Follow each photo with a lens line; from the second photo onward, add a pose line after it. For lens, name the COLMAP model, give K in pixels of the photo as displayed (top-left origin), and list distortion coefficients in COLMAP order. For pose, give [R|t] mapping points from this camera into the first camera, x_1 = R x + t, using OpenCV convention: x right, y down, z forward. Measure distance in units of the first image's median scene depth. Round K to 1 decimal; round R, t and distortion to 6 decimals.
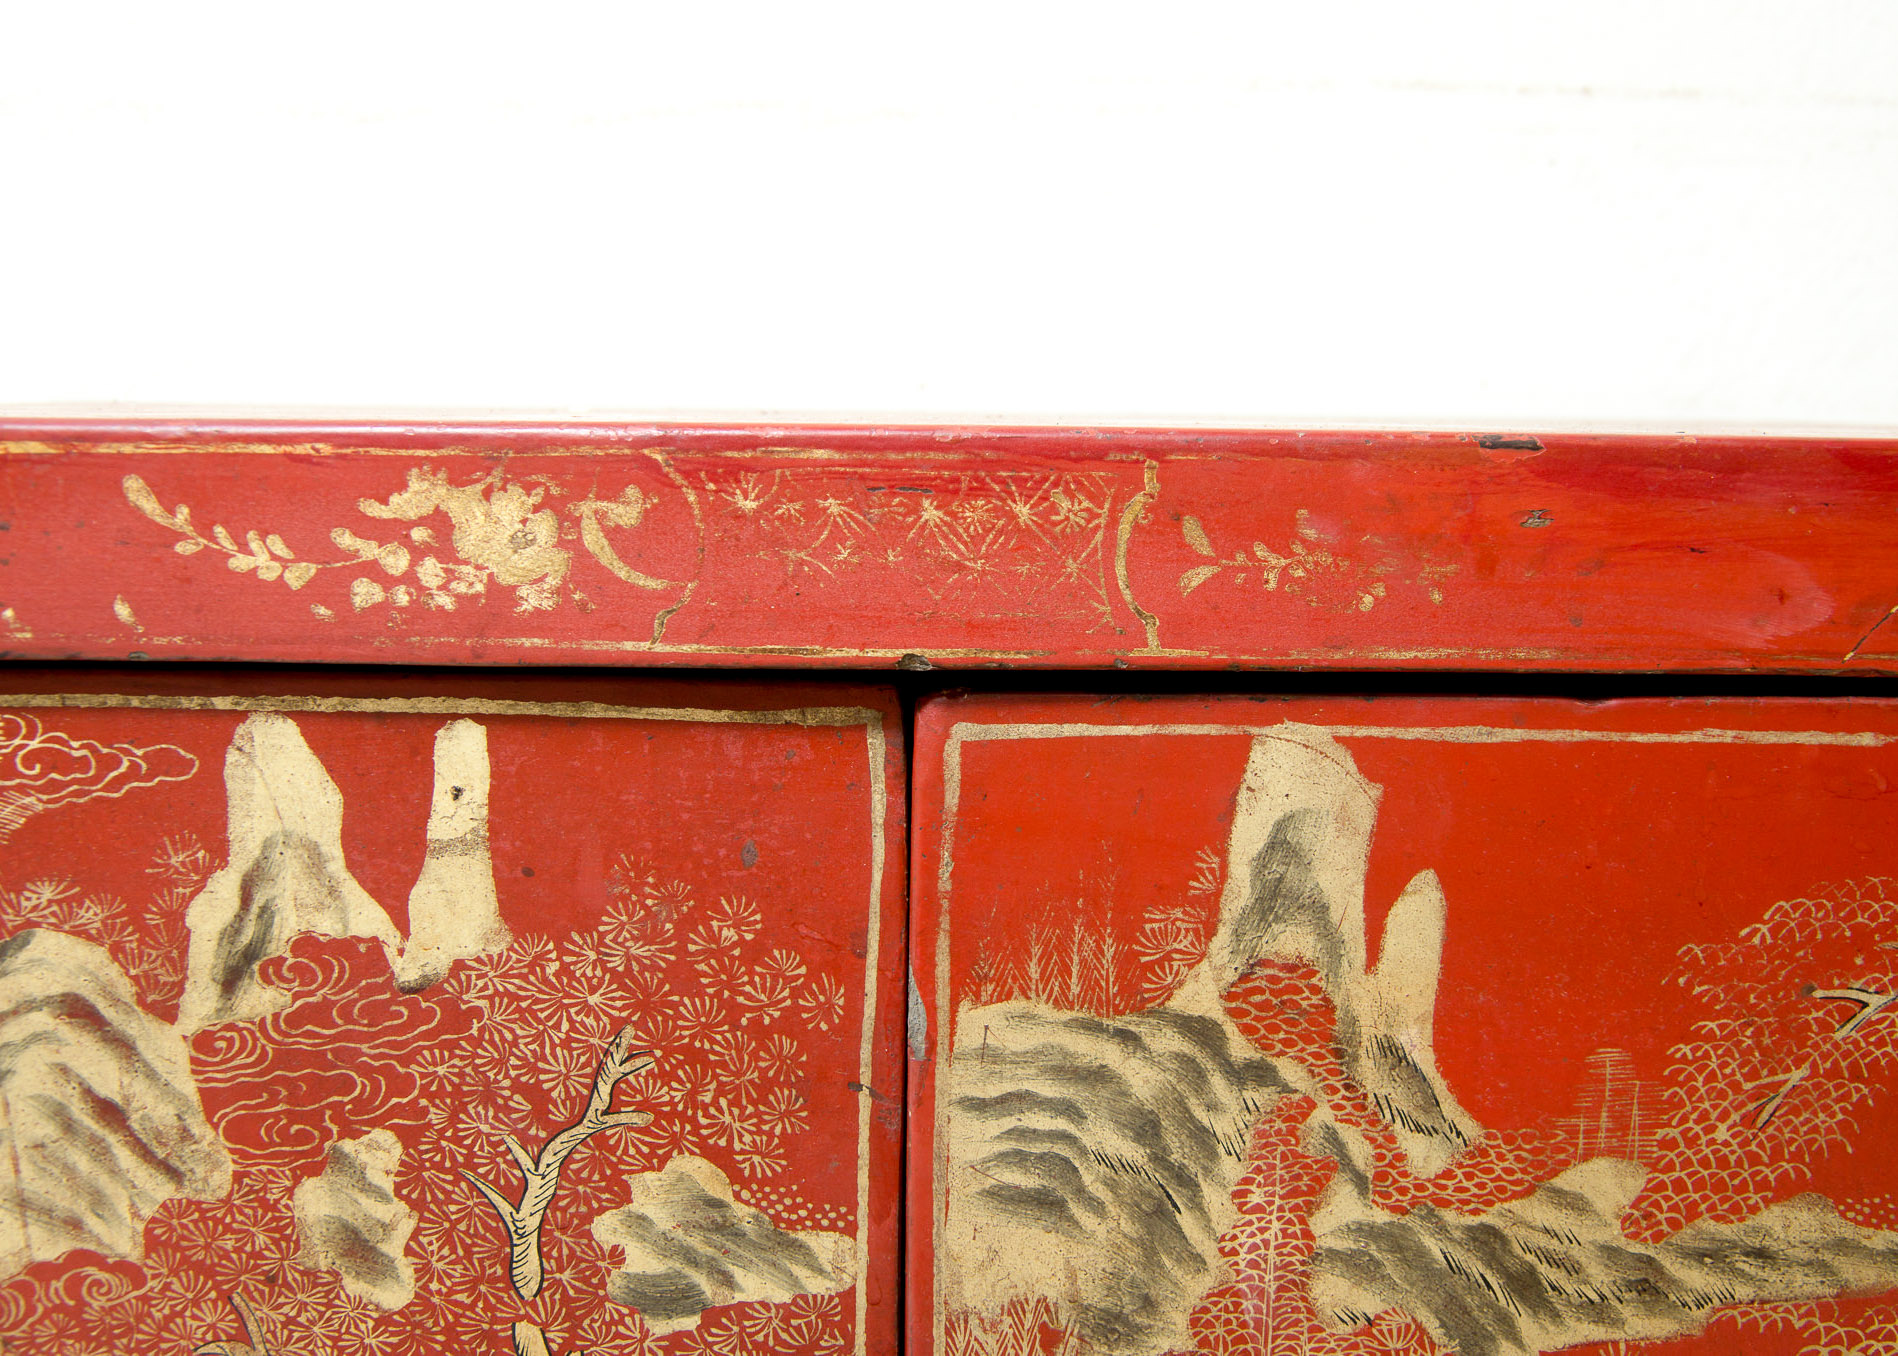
lens RADIAL K [[1812.9, 0, 948.3], [0, 1812.9, 664.7], [0, 0, 1]] dist [-0.037866, 0.000000]
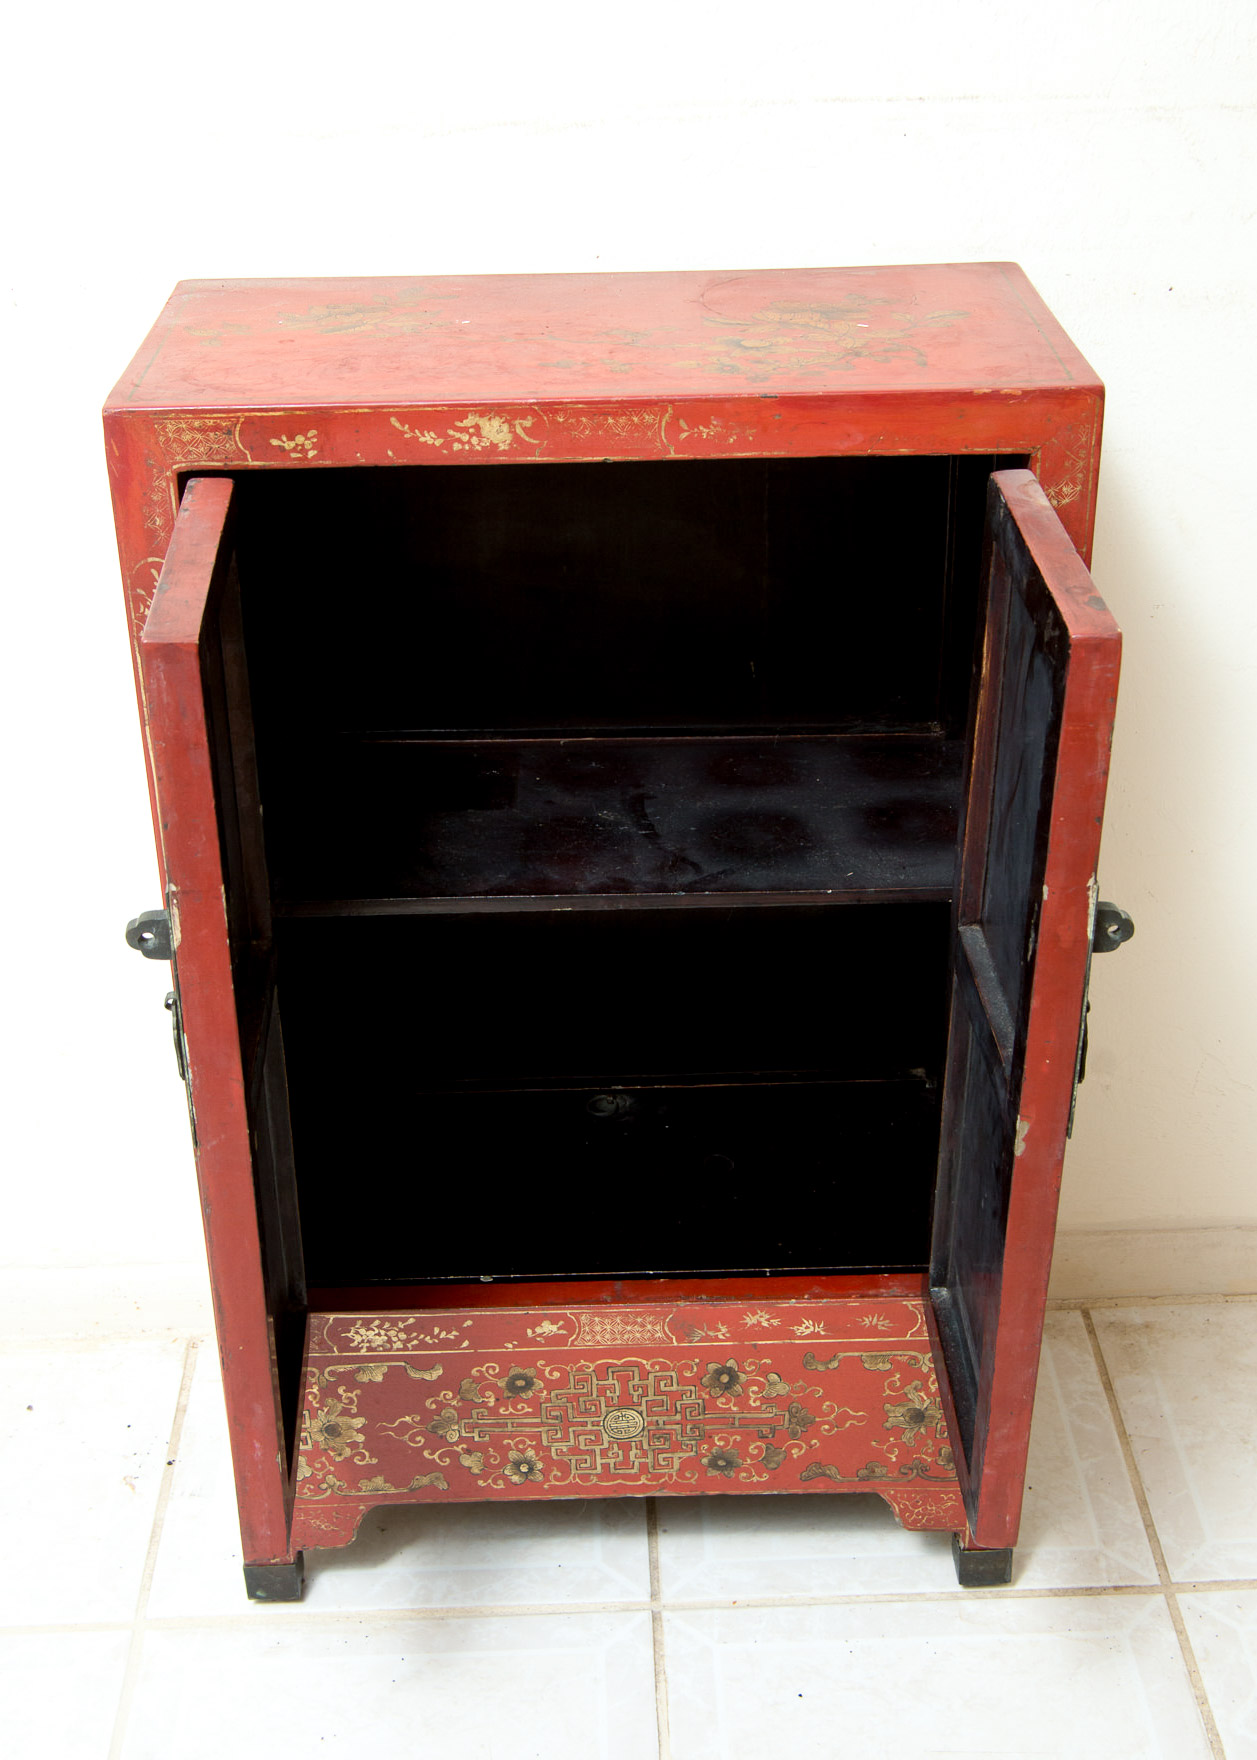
lens RADIAL K [[2383.7, 0, 619.5], [0, 2383.7, 899.4], [0, 0, 1]] dist [0.013444, 0.000000]
pose [[0.999592, -0.024248, -0.015124, 0.053138], [0.027760, 0.949556, 0.312367, -0.615909], [0.006787, -0.312659, 0.949841, -3.568055]]
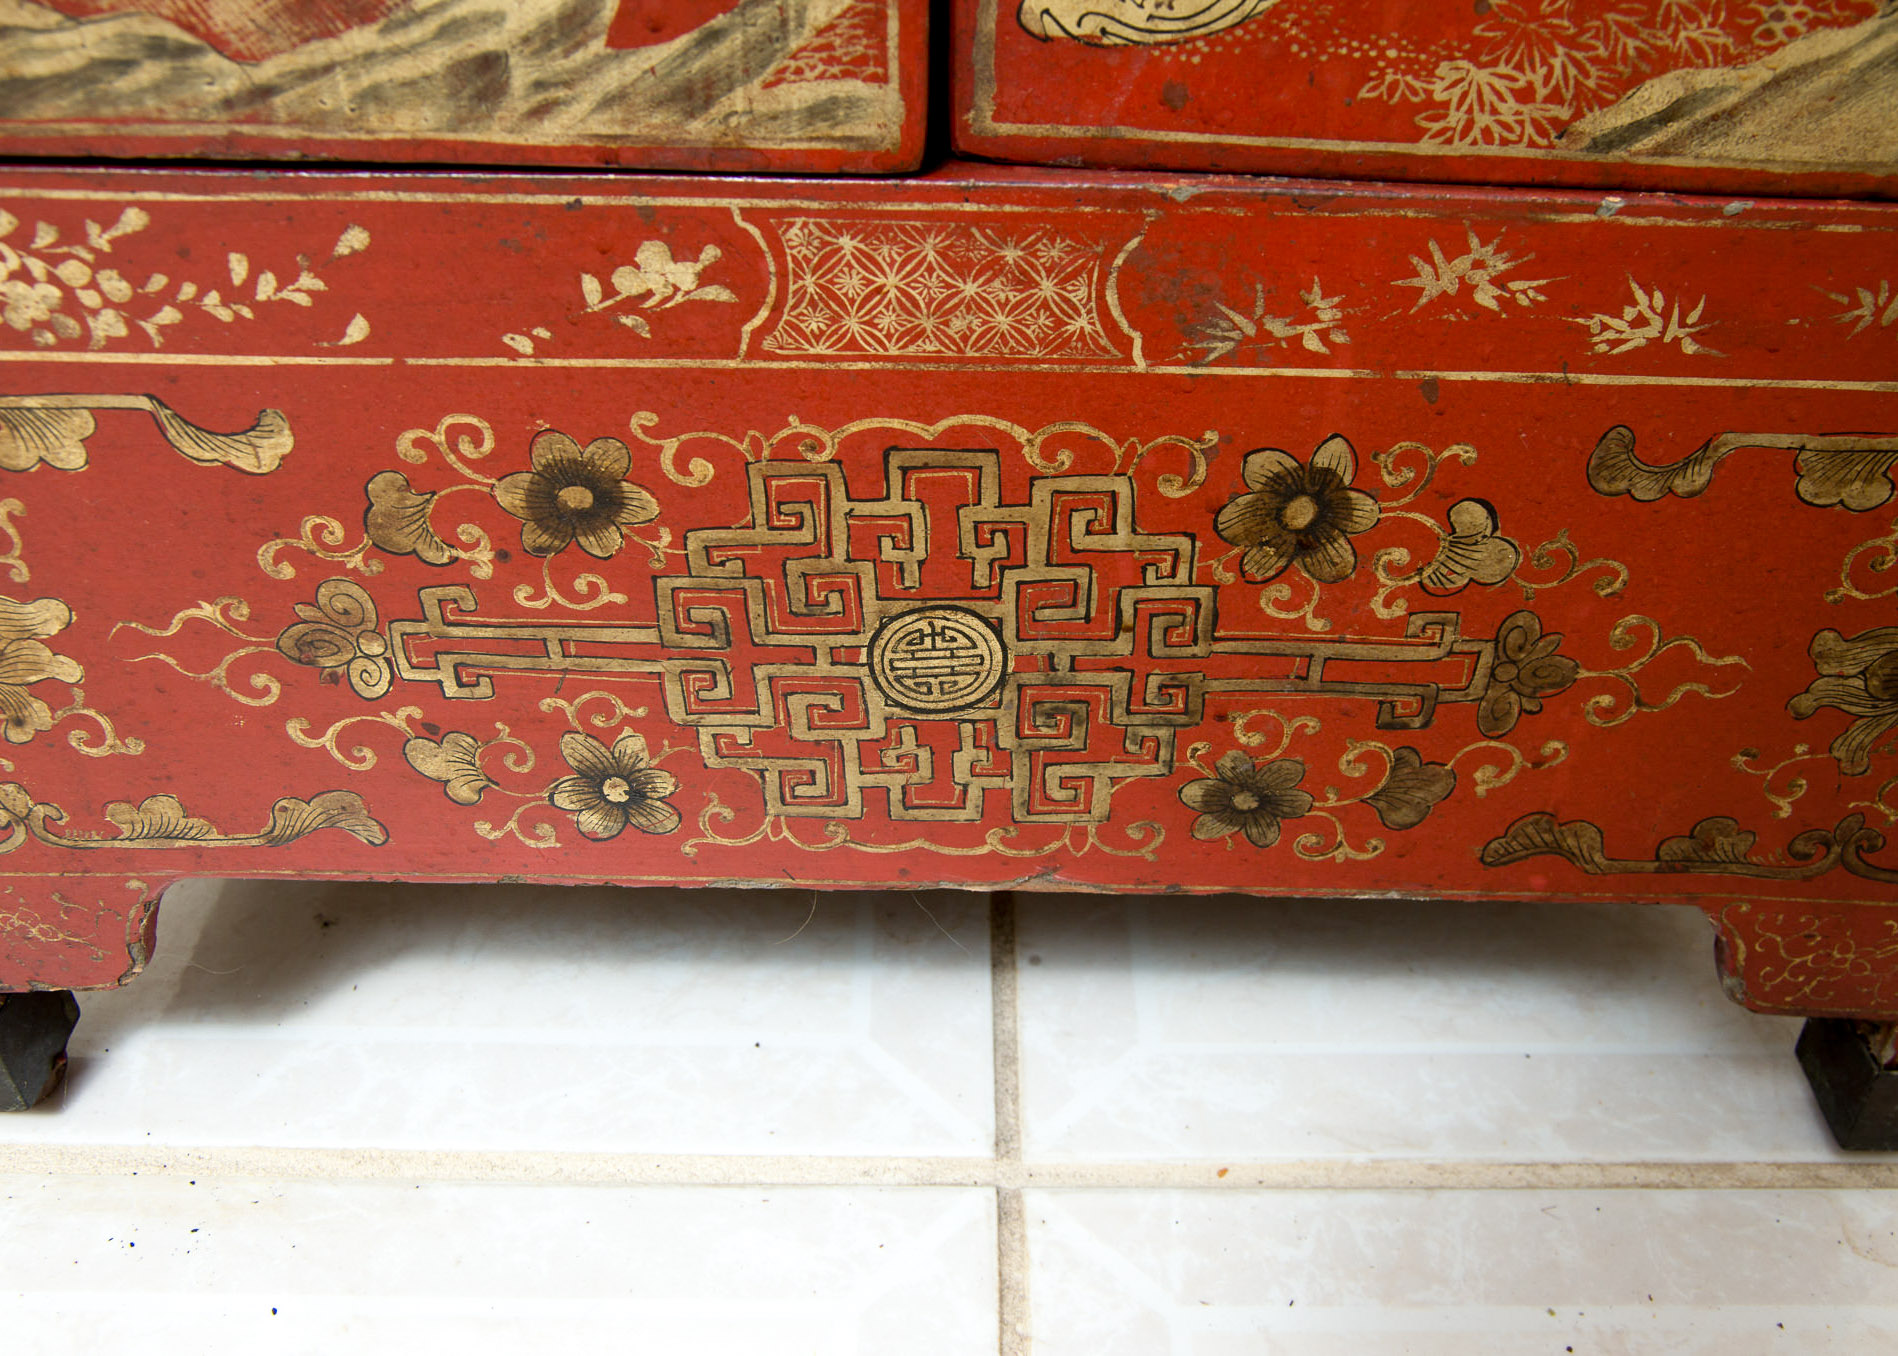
lens RADIAL K [[1812.9, 0, 956.2], [0, 1812.9, 692.1], [0, 0, 1]] dist [-0.037866, 0.000000]
pose [[0.999617, 0.021557, -0.017370, -0.015579], [-0.010695, 0.879435, 0.475900, 1.706301], [0.025534, -0.475531, 0.879328, 0.221035]]
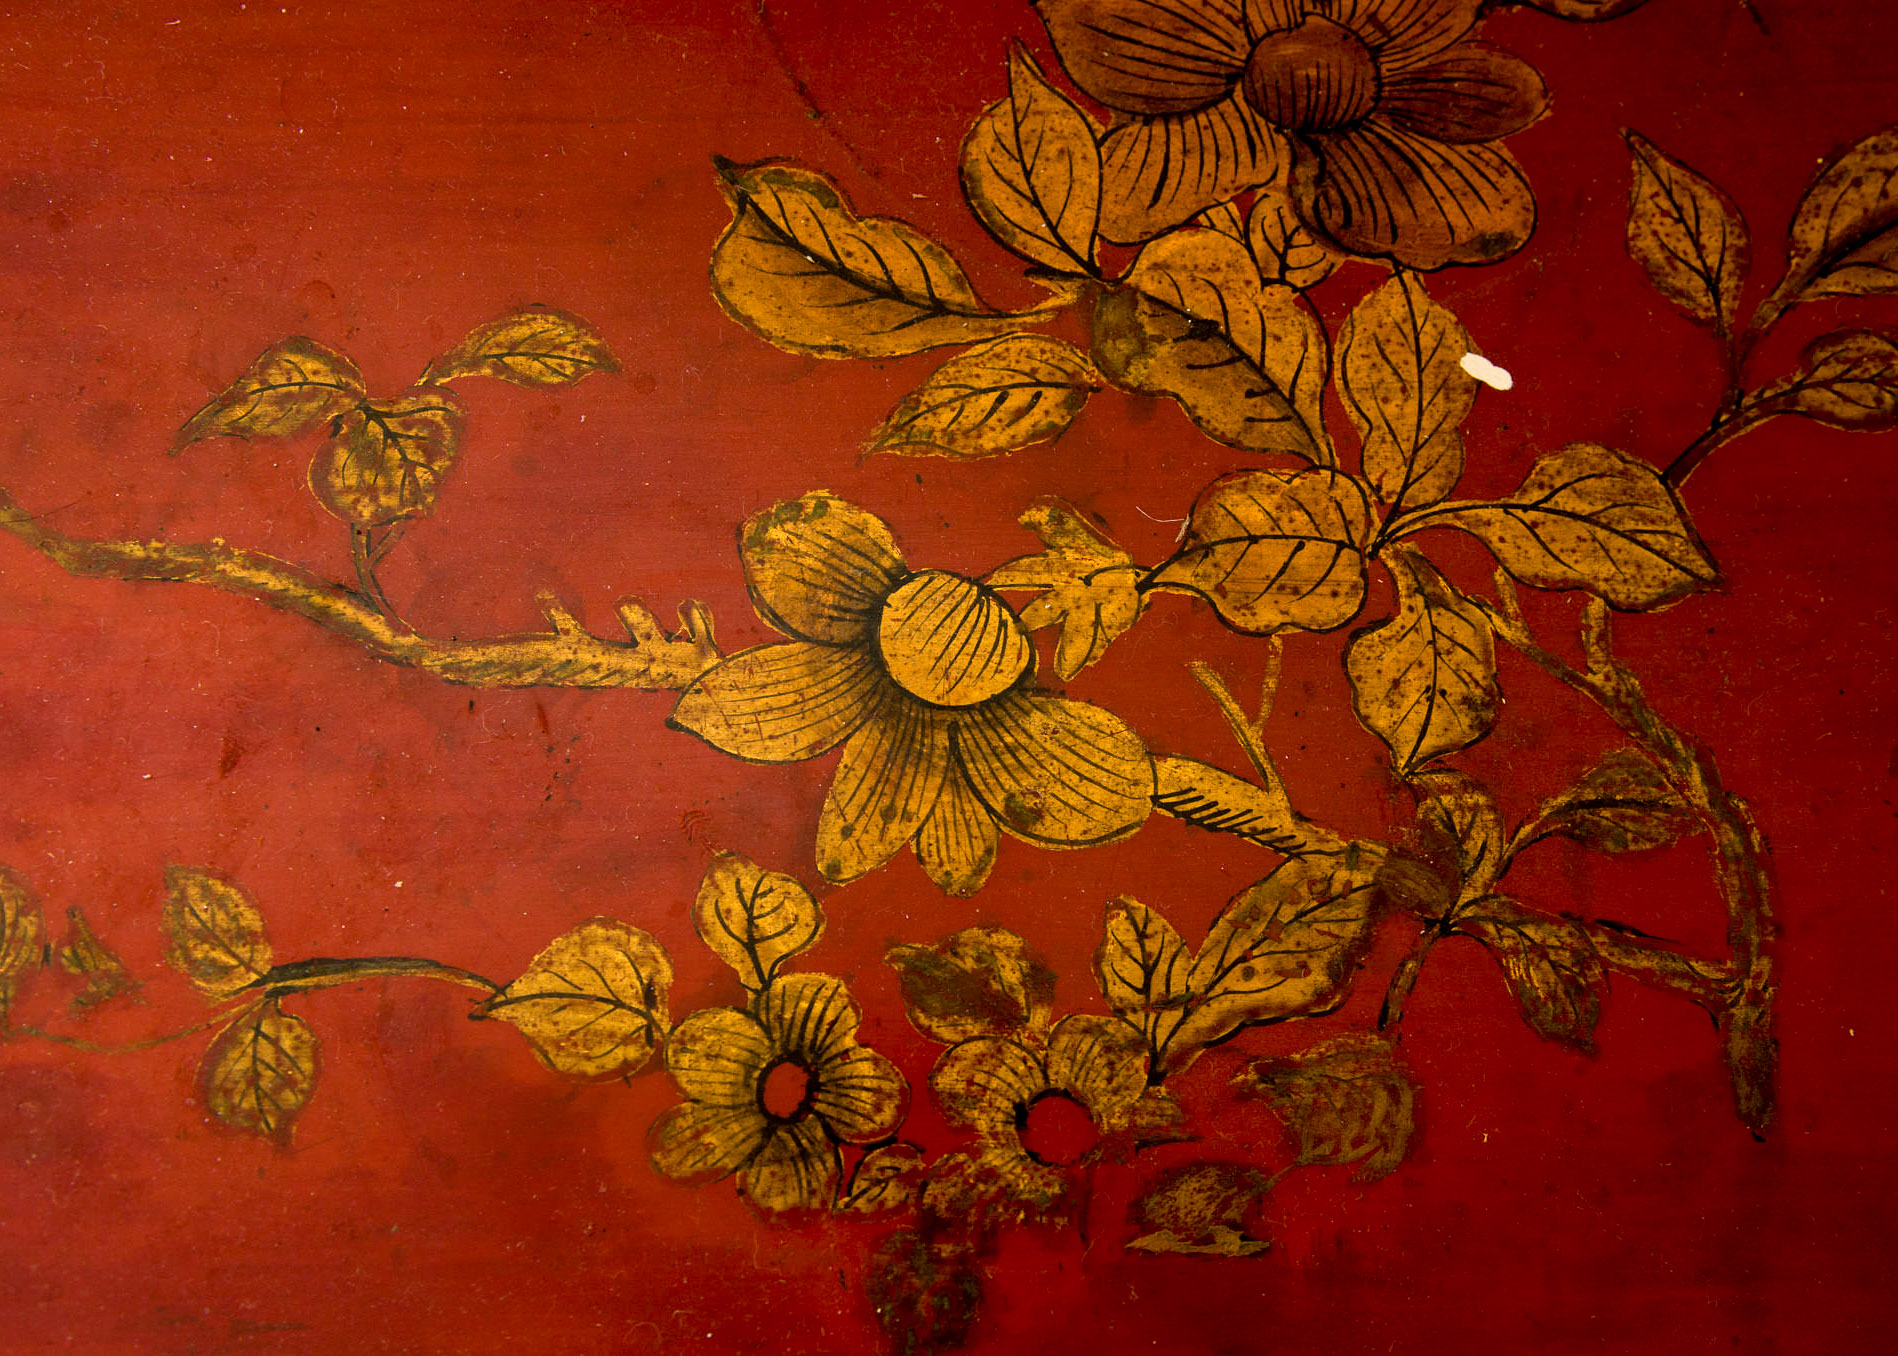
lens RADIAL K [[2419.5, 0, 944.2], [0, 2419.5, 669.3], [0, 0, 1]] dist [0.015003, 0.000000]
pose [[0.999978, 0.005851, -0.003116, 0.277875], [0.000401, 0.415802, 0.909455, -1.063957], [0.006617, -0.909437, 0.415790, 0.847857]]
